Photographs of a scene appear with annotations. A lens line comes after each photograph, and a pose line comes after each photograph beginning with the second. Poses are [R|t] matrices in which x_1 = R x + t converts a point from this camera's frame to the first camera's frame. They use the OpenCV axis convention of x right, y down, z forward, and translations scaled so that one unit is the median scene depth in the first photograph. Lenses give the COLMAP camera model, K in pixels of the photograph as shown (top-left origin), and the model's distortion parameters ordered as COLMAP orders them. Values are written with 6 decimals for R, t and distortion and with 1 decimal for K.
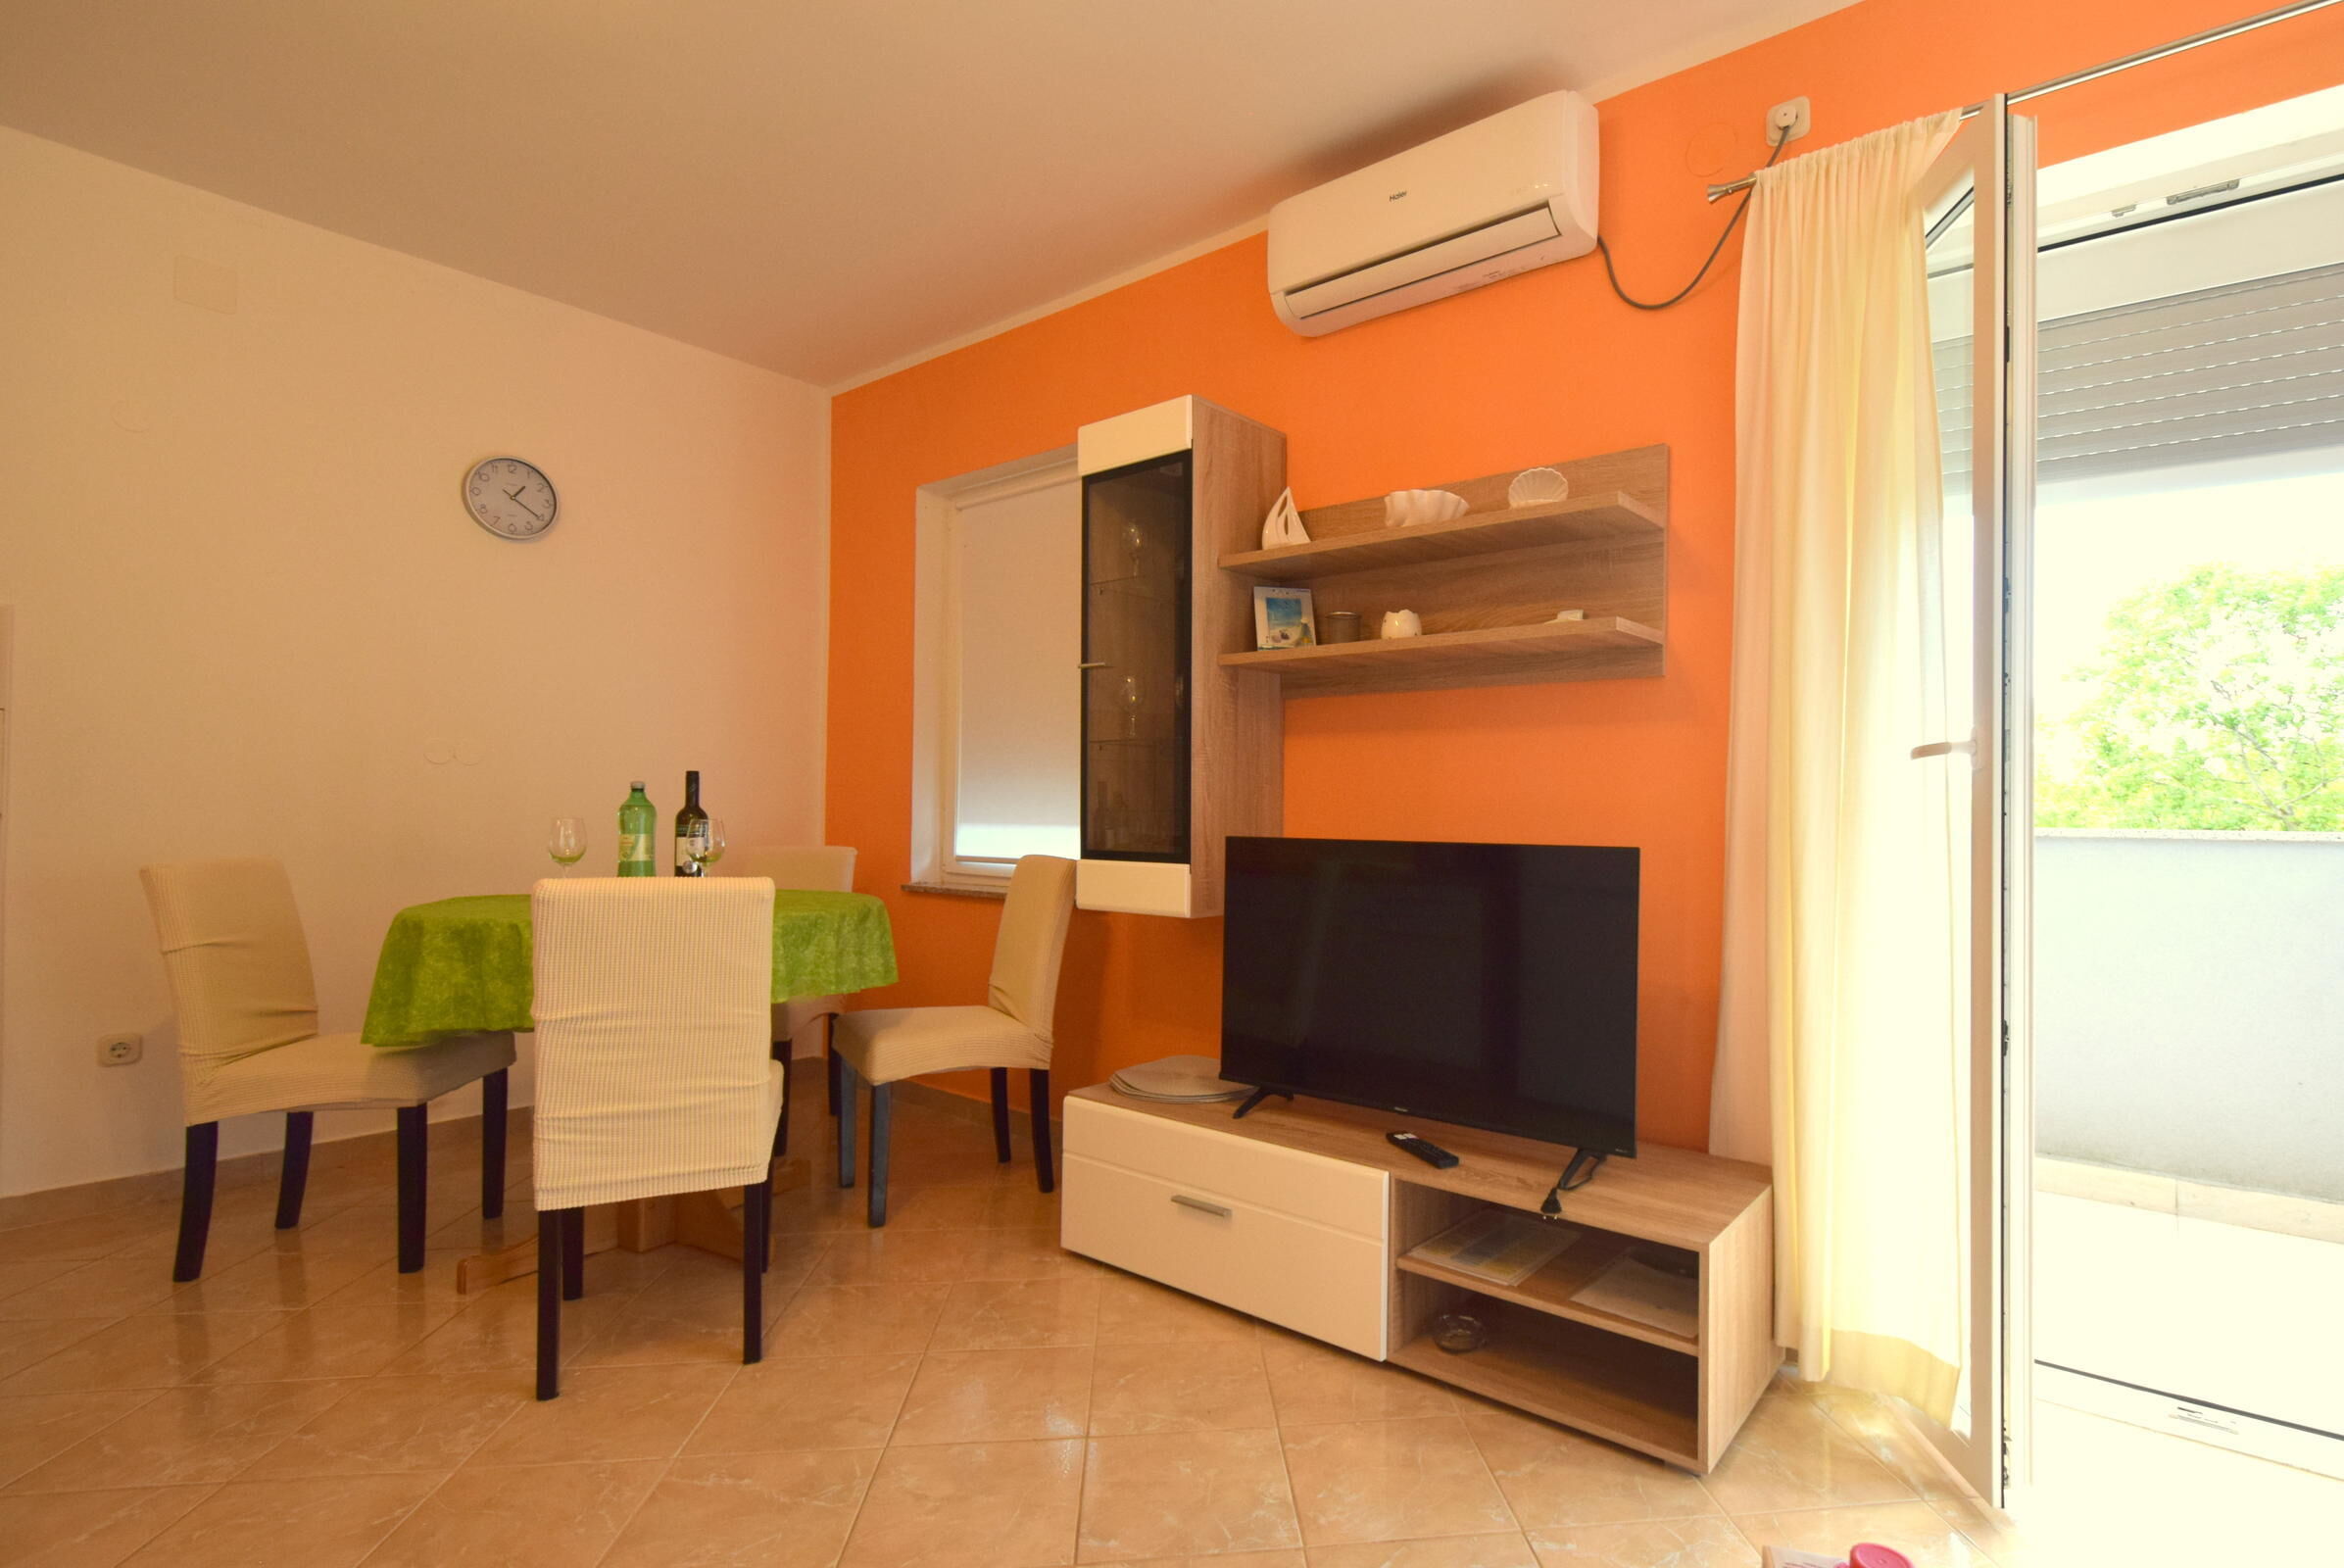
lens RADIAL K [[1092.4, 0, 1185.4], [0, 1092.4, 810.3], [0, 0, 1]] dist [-0.001467, -0.000883]
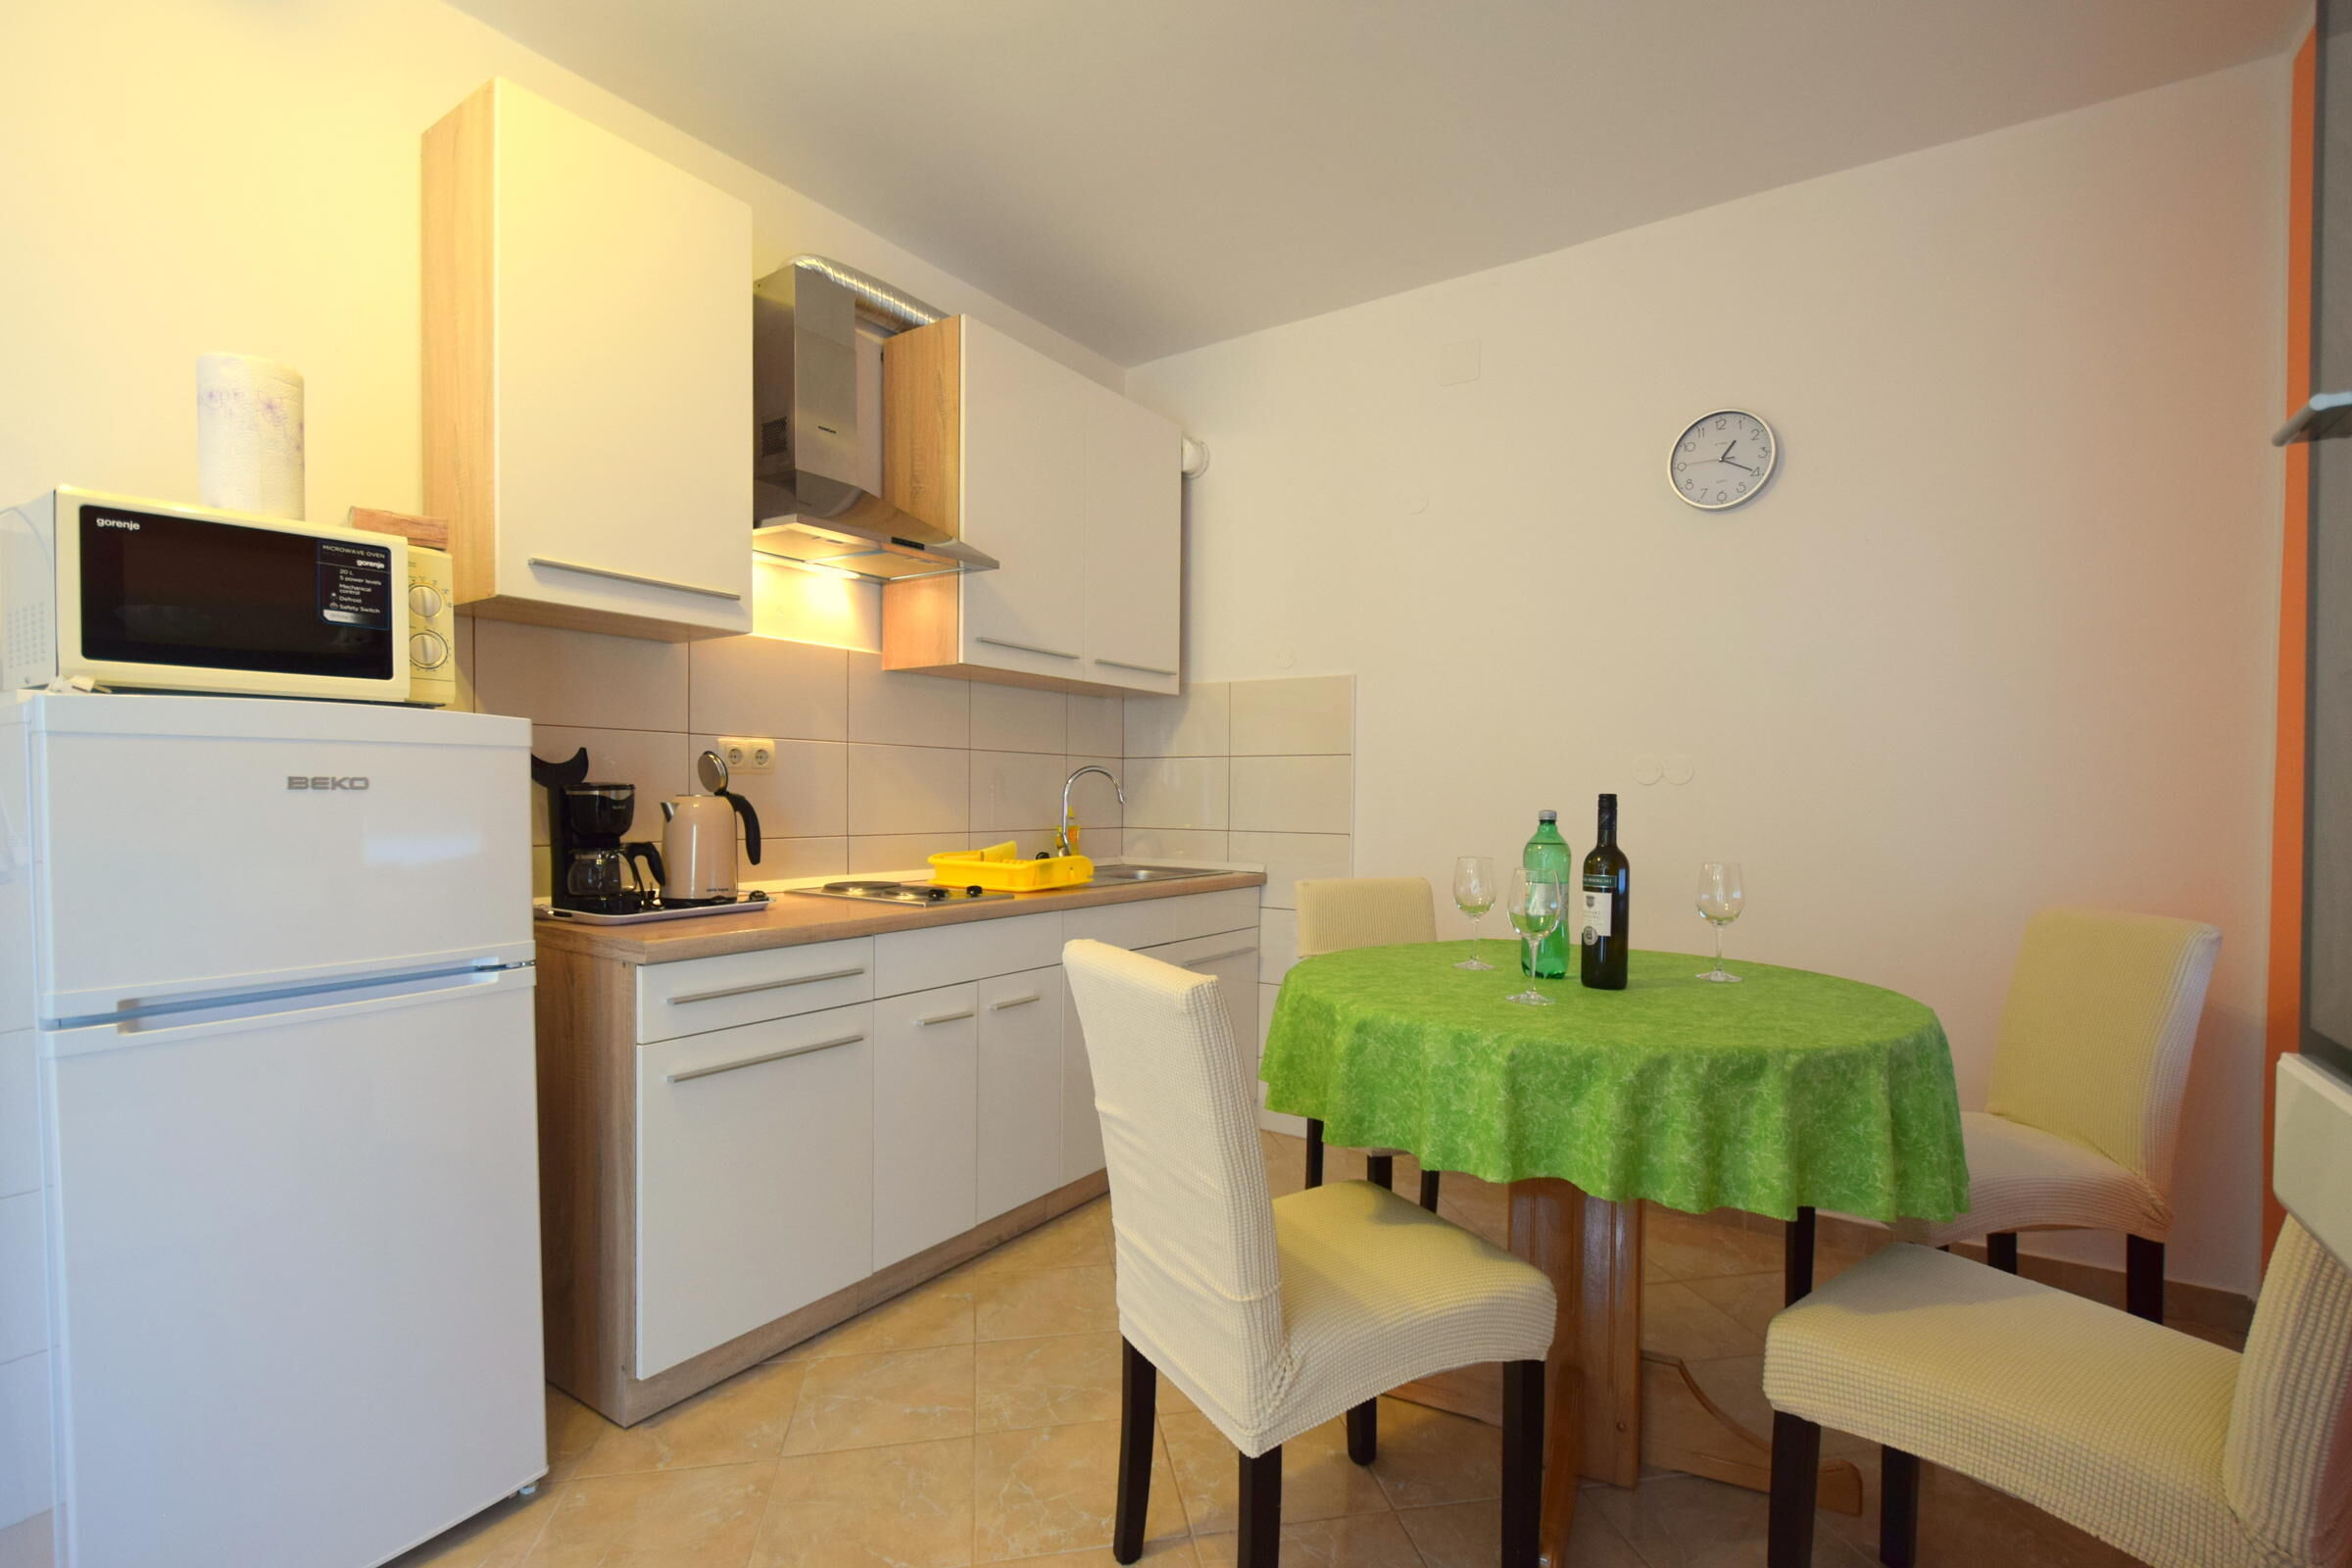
lens RADIAL K [[1043.9, 0, 1176.2], [0, 1043.9, 811.1], [0, 0, 1]] dist [0.000855, -0.004026]
pose [[0.146062, -0.001359, -0.989274, 0.153737], [0.004535, 0.999989, -0.000704, -0.026186], [0.989265, -0.004384, 0.146067, 0.653544]]
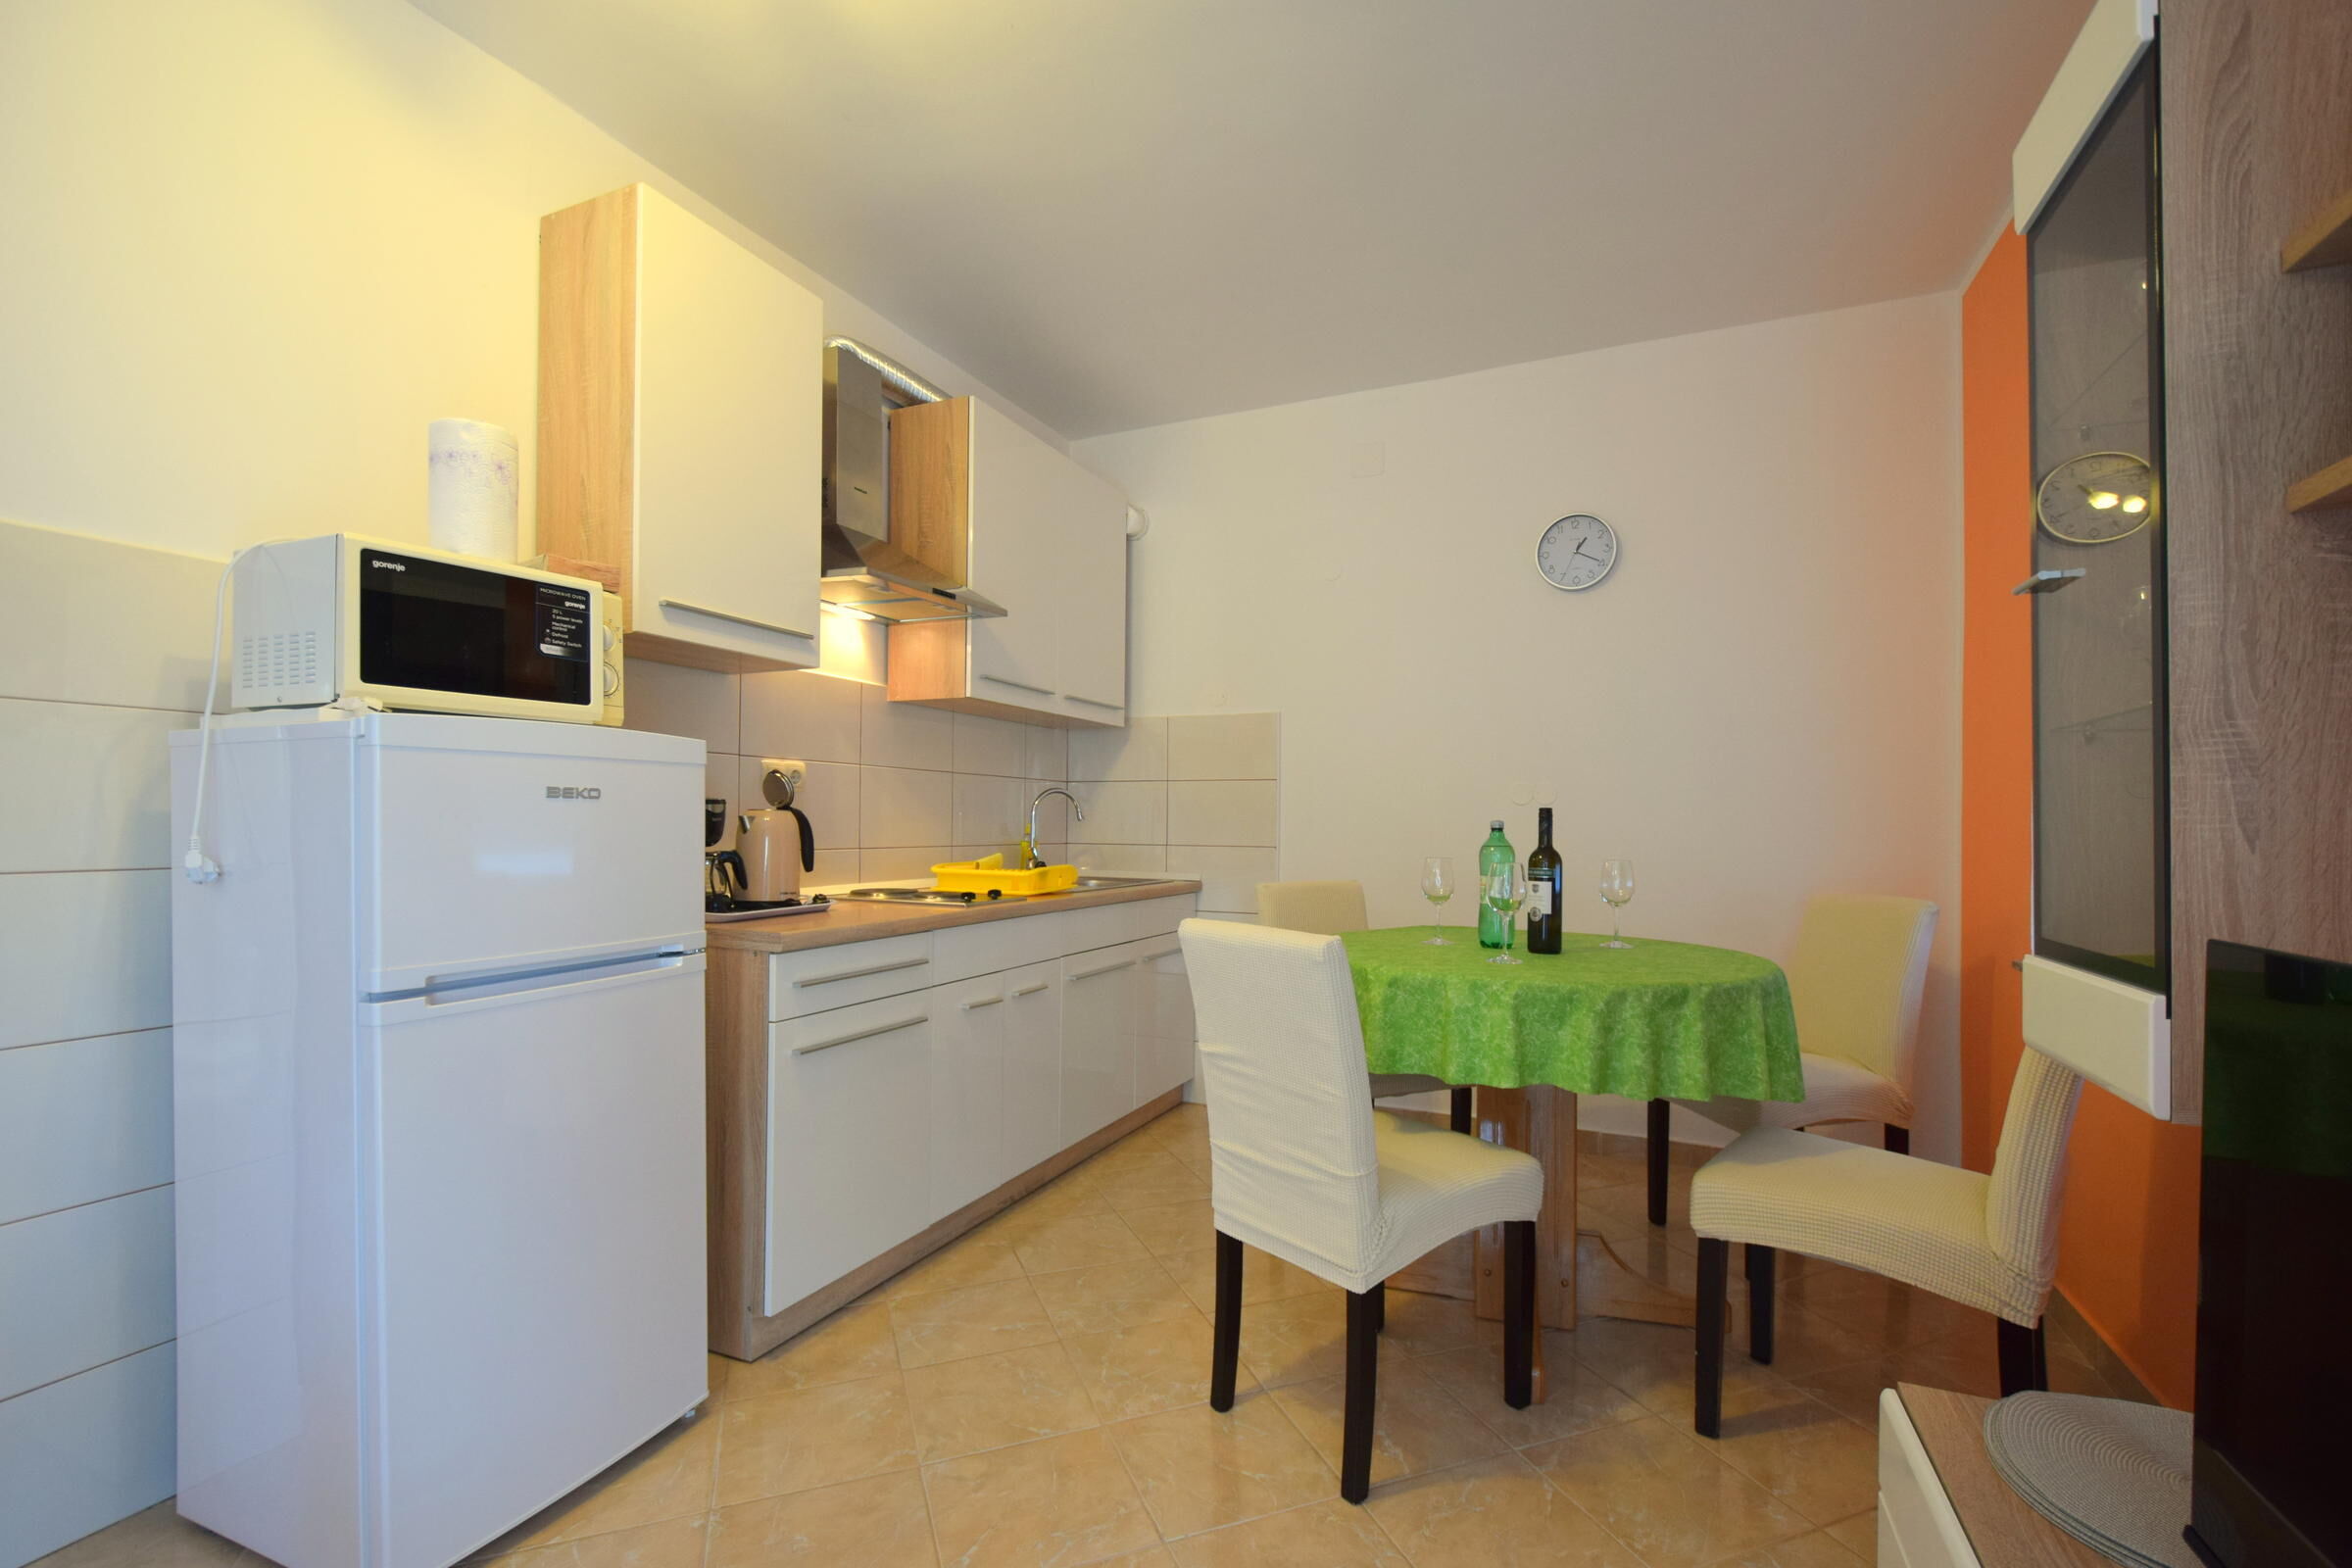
lens RADIAL K [[974.2, 0, 1189.2], [0, 974.2, 808.9], [0, 0, 1]] dist [-0.002127, -0.000117]
pose [[0.311163, -0.027165, -0.949968, 0.229177], [0.006493, 0.999629, -0.026458, -0.015691], [0.950334, 0.002065, 0.311224, 0.477045]]
